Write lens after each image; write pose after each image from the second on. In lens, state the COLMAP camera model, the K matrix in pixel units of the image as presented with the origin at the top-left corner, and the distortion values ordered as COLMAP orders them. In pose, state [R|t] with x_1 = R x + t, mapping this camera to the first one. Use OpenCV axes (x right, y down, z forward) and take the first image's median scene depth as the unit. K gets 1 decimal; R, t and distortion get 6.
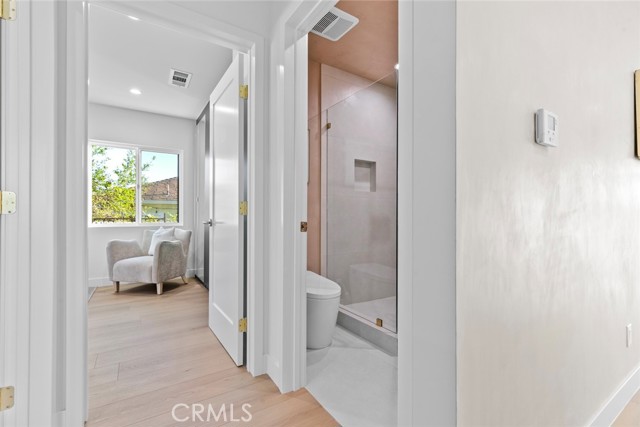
lens RADIAL K [[291.2, 0, 319.7], [0, 291.2, 212.9], [0, 0, 1]] dist [0.008038, -0.000936]
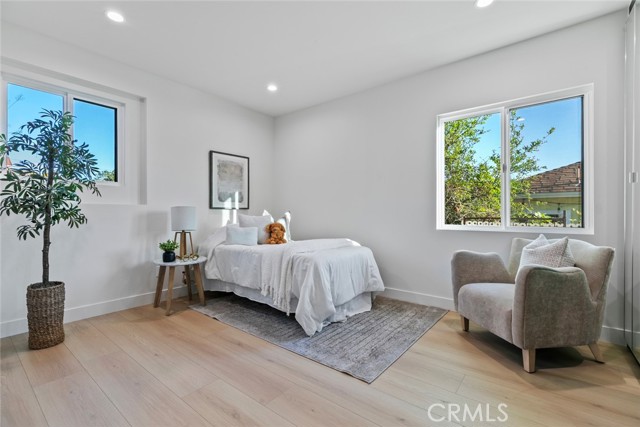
lens RADIAL K [[291.2, 0, 316.5], [0, 291.2, 211.6], [0, 0, 1]] dist [0.008038, -0.000936]
pose [[0.329205, -0.006544, -0.944236, -0.180181], [0.006404, 0.999968, -0.004698, 0.004337], [0.944237, -0.004501, 0.329237, 0.462719]]
